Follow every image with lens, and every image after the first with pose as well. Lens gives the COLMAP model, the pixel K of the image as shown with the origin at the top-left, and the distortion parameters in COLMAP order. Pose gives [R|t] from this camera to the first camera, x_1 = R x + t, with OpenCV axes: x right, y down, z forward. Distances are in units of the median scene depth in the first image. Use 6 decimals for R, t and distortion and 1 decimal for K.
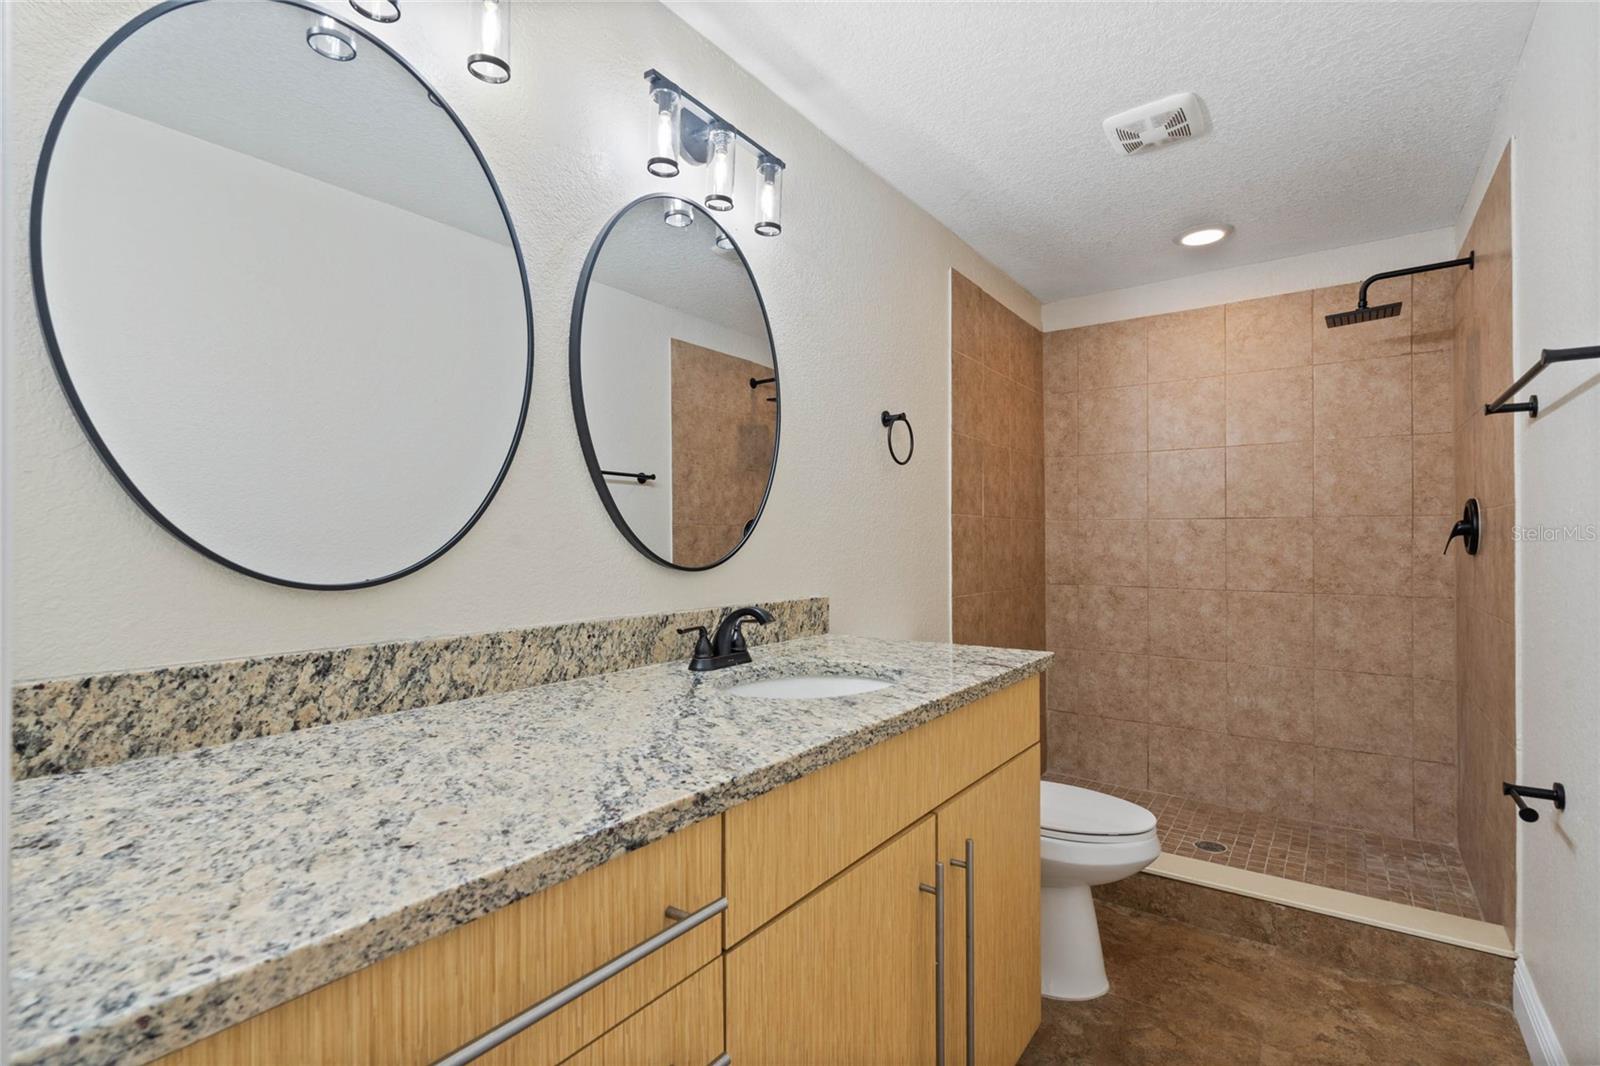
lens RADIAL K [[737.6, 0, 801.6], [0, 737.6, 549.3], [0, 0, 1]] dist [-0.000961, 0.000115]
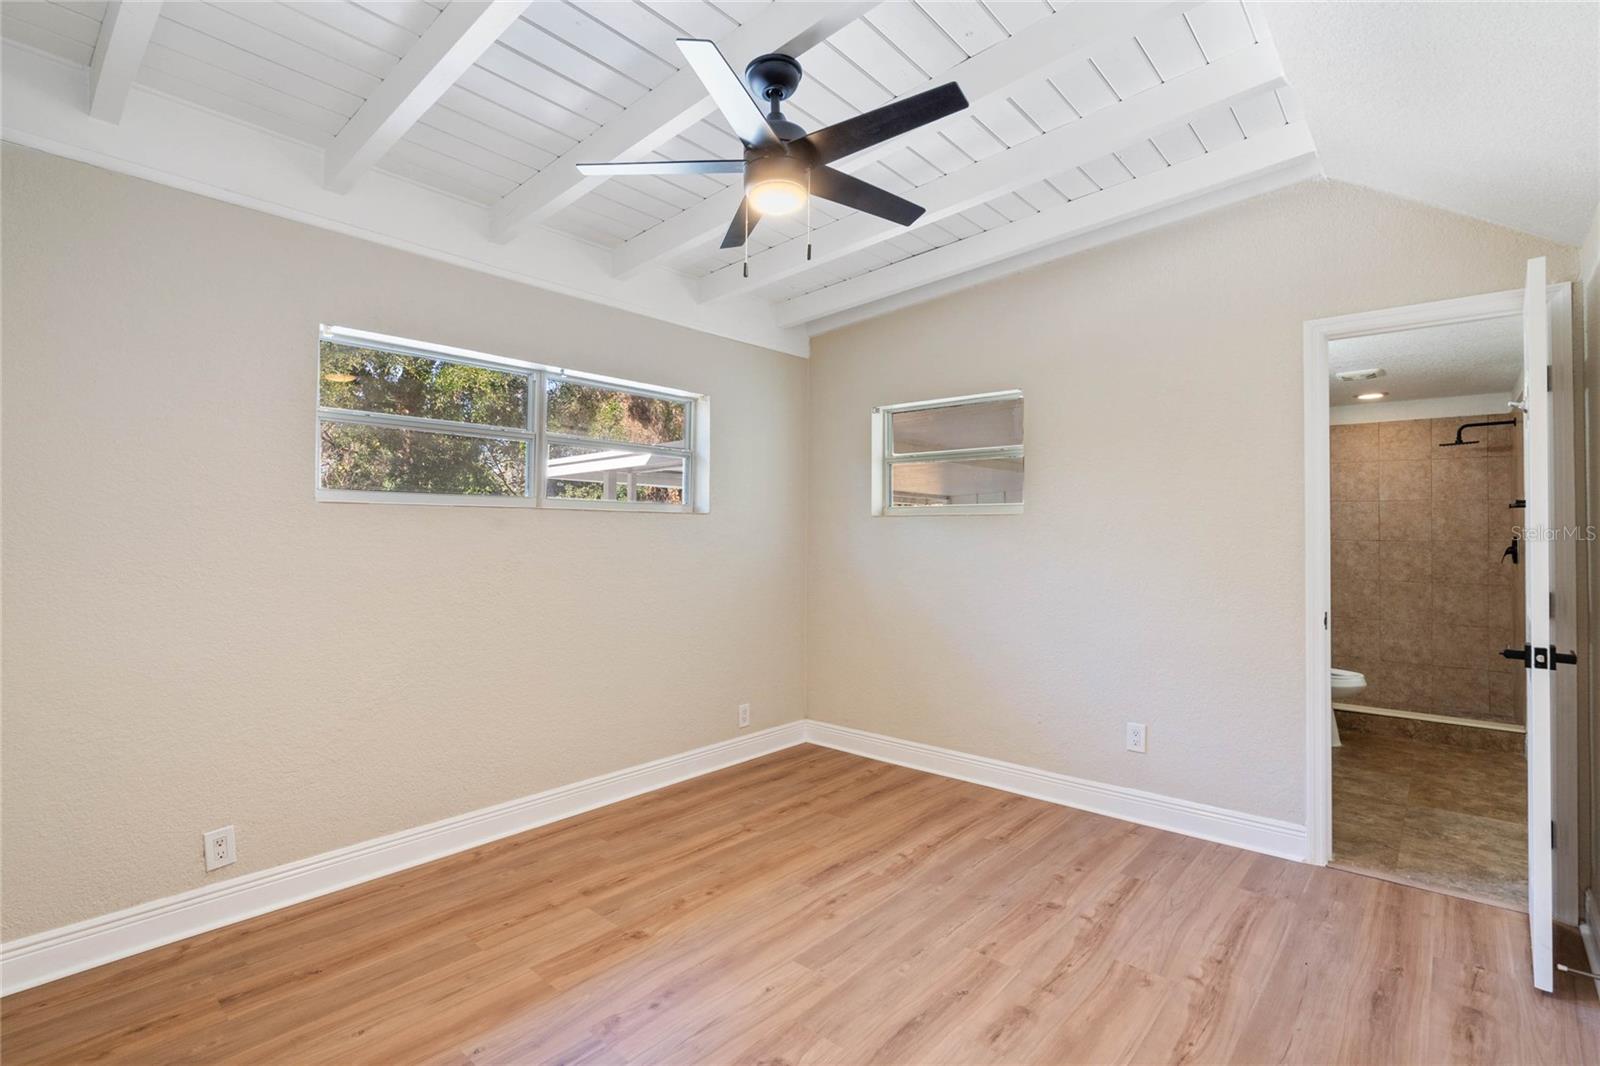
lens RADIAL K [[742.1, 0, 800.0], [0, 742.1, 533.0], [0, 0, 1]] dist [0.000397, 0.000677]
pose [[0.996065, 0.008983, -0.088166, -0.729315], [-0.010170, 0.999864, -0.013018, -0.024498], [0.088037, 0.013863, 0.996021, -1.007436]]
